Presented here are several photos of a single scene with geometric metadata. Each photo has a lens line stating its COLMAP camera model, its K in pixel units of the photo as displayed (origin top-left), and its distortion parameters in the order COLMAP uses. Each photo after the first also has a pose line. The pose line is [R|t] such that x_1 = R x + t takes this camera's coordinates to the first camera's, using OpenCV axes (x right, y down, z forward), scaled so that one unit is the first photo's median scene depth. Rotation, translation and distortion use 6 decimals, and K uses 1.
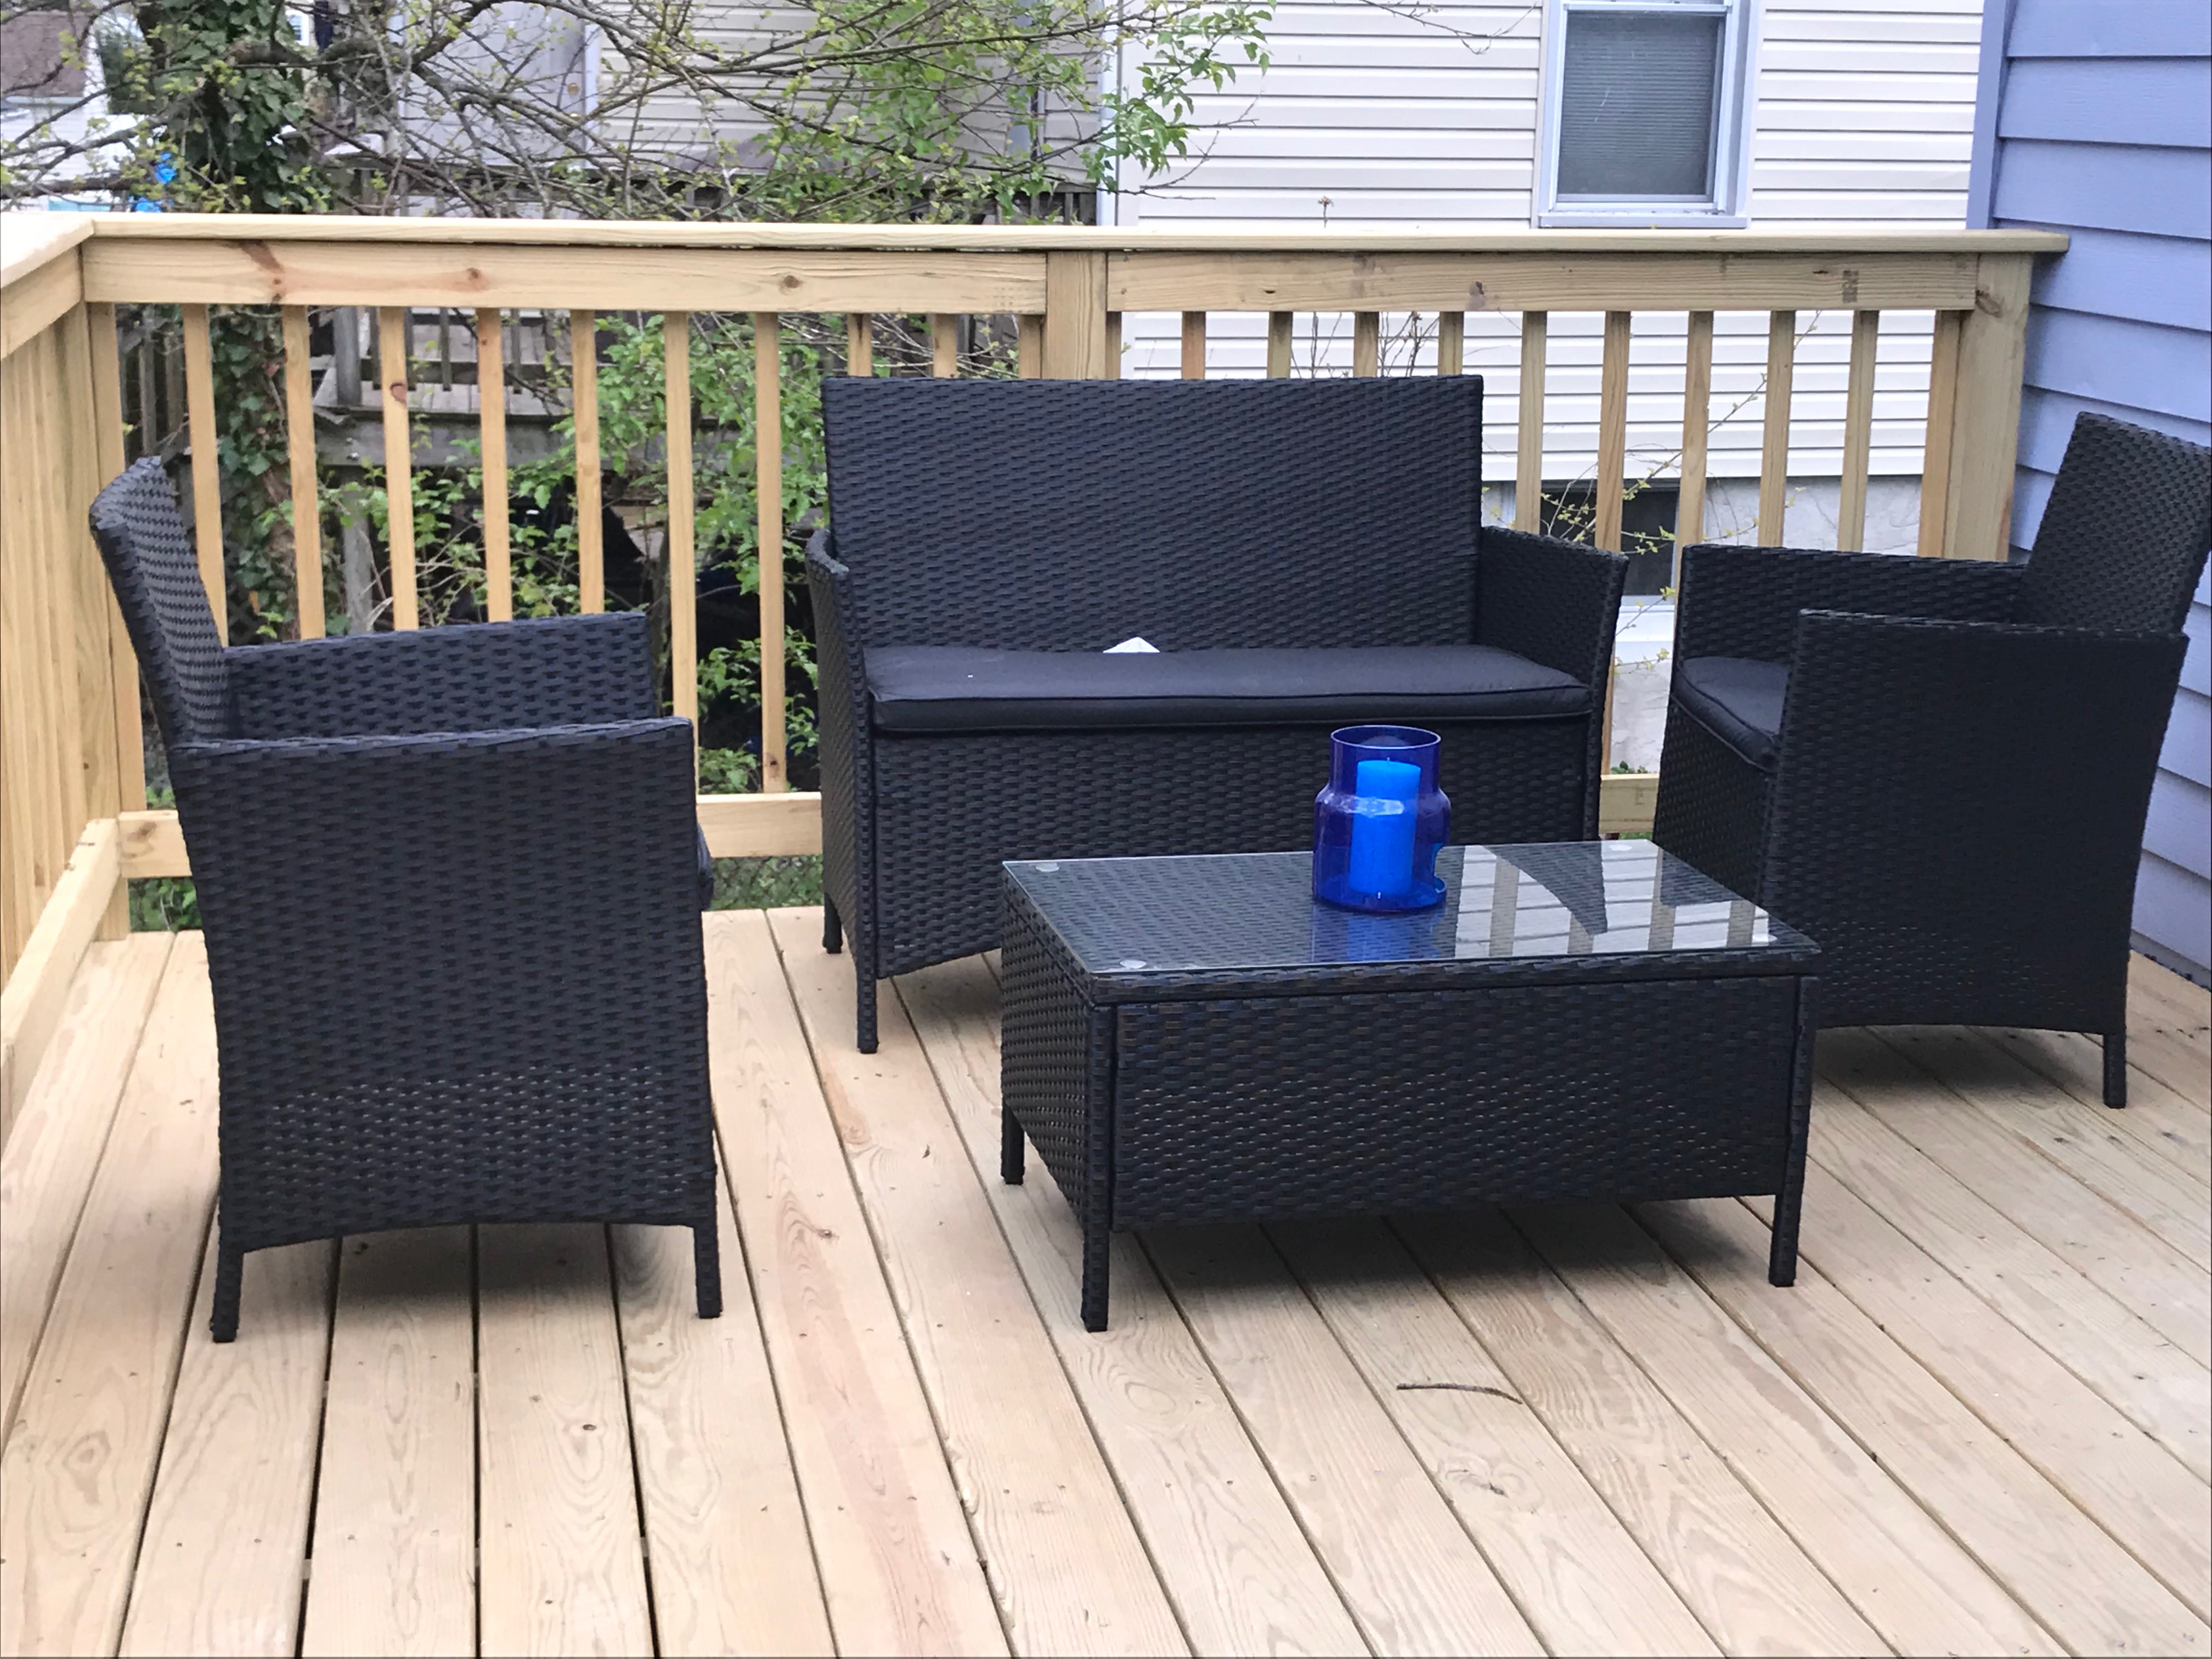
lens RADIAL K [[3474.1, 0, 1108.4], [0, 3474.1, 830.0], [0, 0, 1]] dist [0.033601, 0.000000]
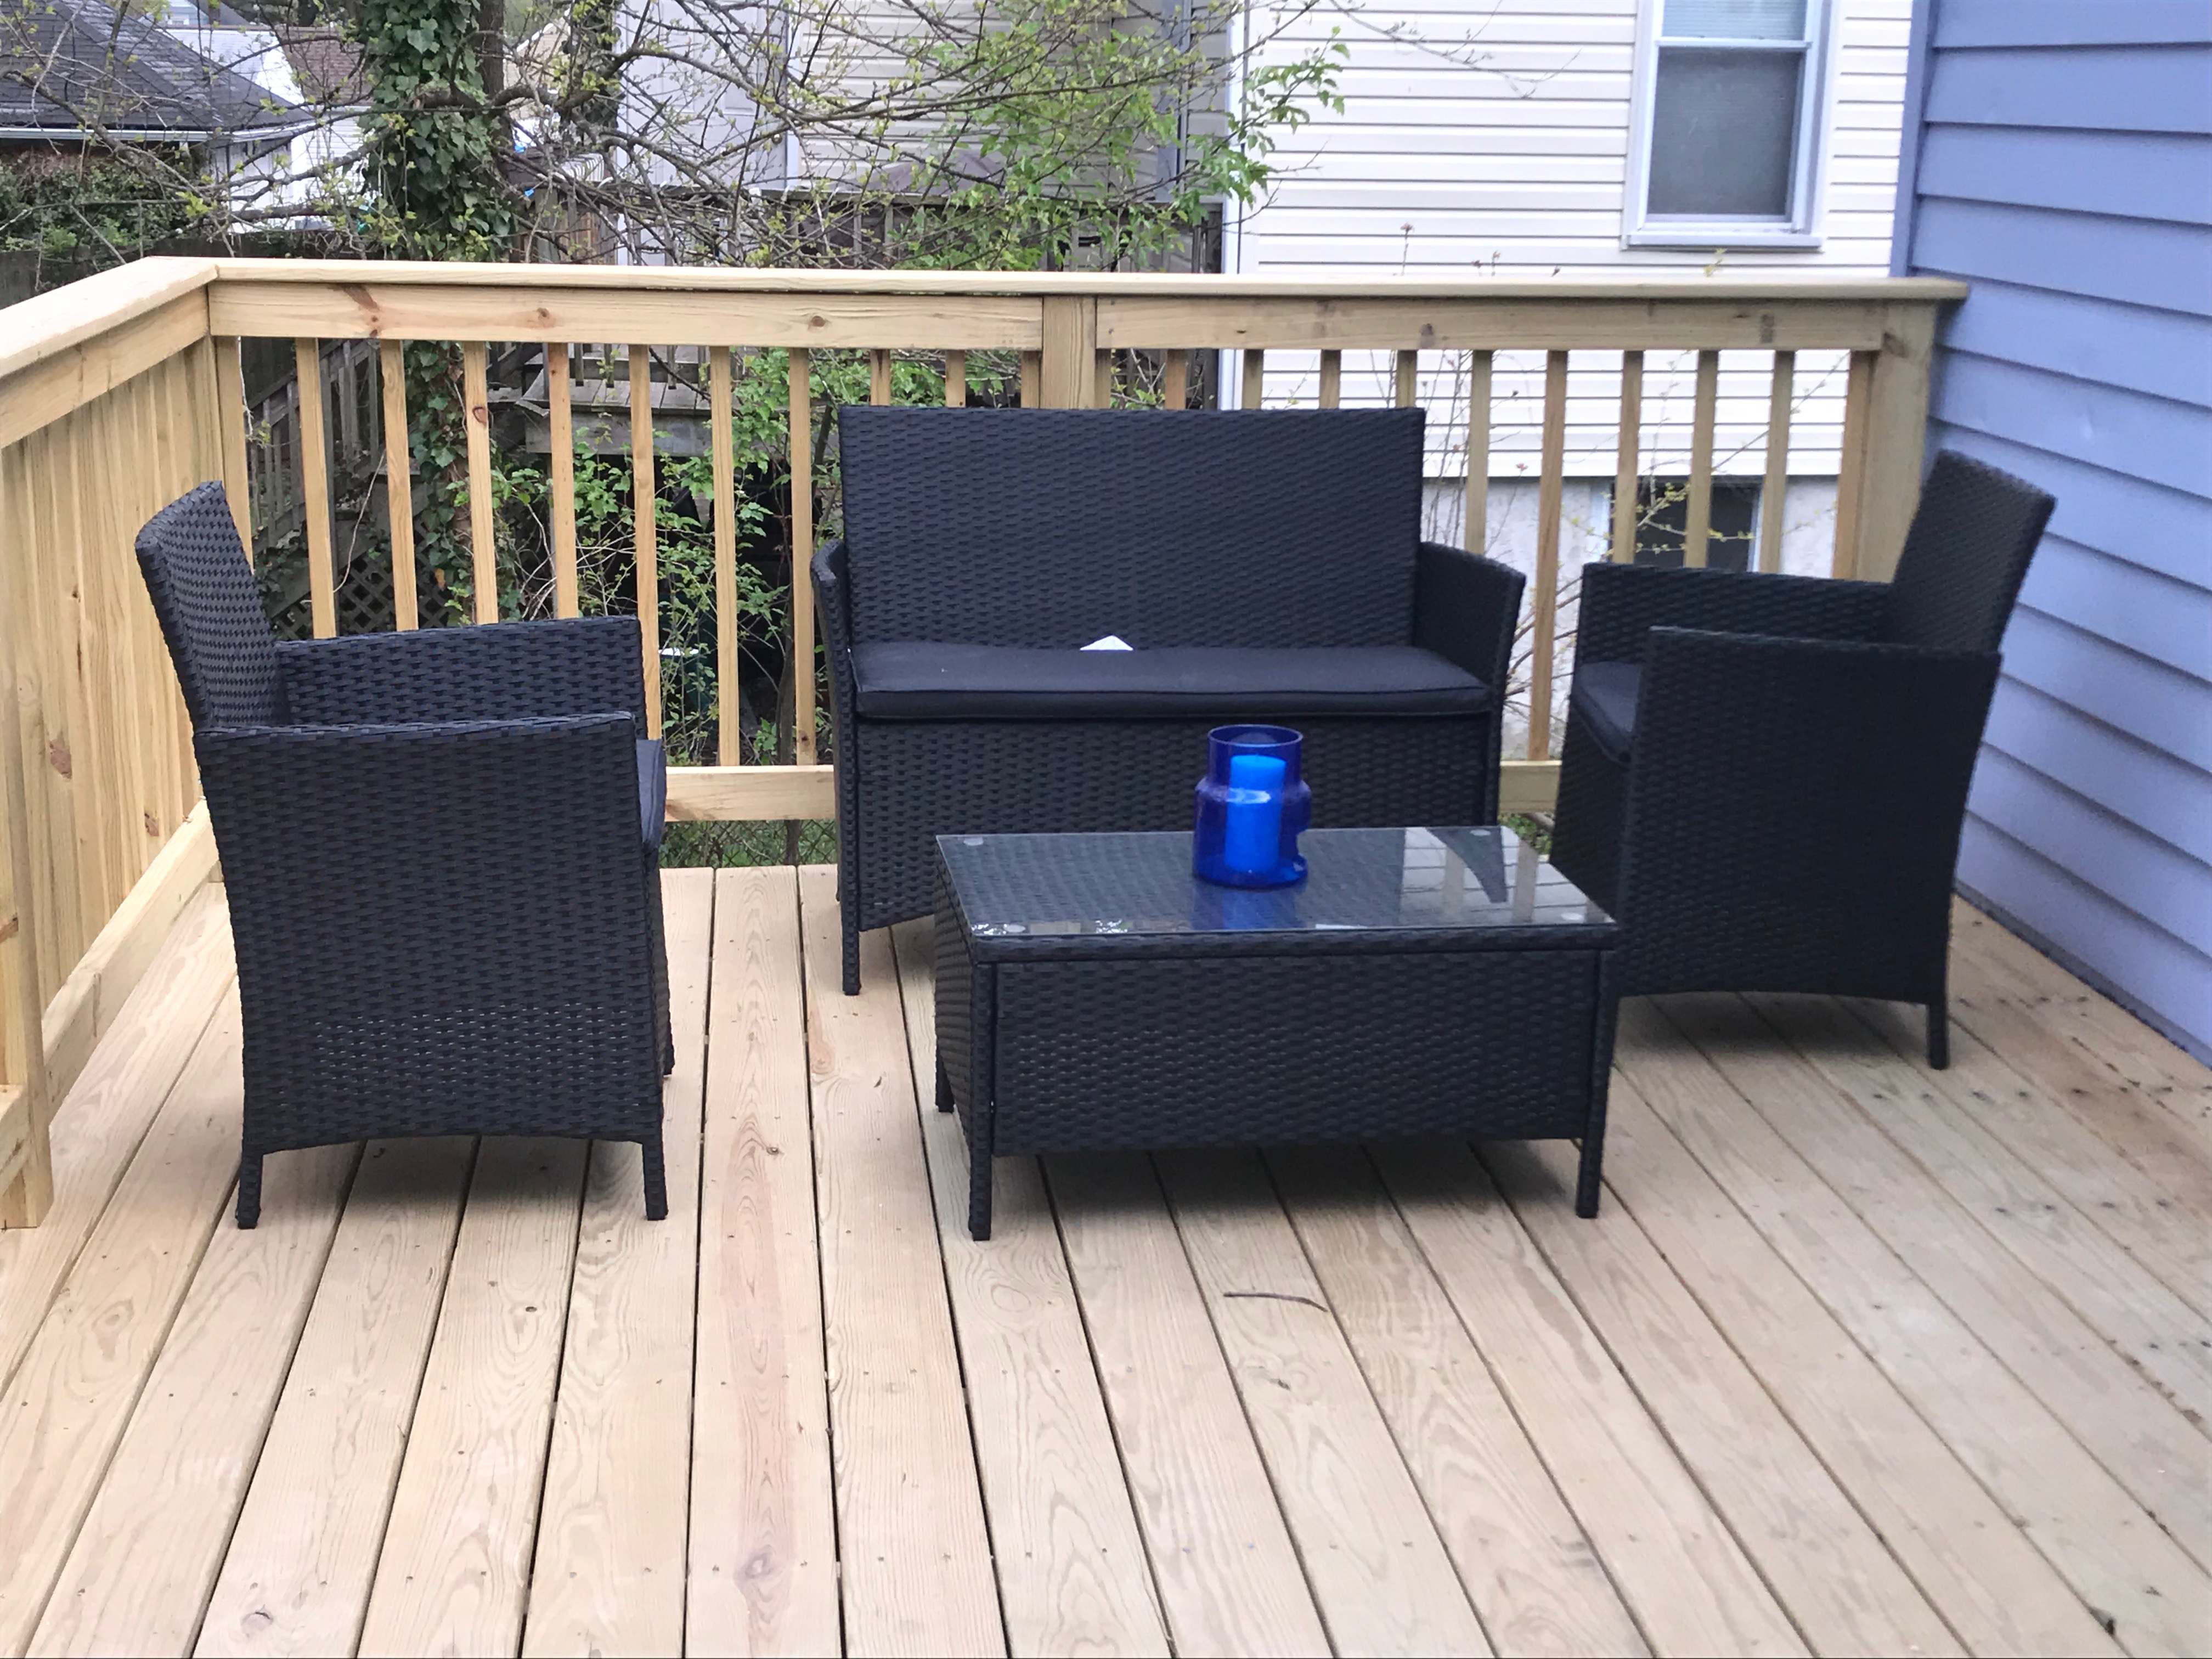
lens RADIAL K [[3200.6, 0, 1103.3], [0, 3200.6, 832.1], [0, 0, 1]] dist [0.038068, 0.000000]
pose [[0.997116, 0.019253, -0.073403, 0.097177], [-0.017917, 0.999662, 0.018823, -0.012249], [0.073741, -0.017454, 0.997125, -0.060307]]
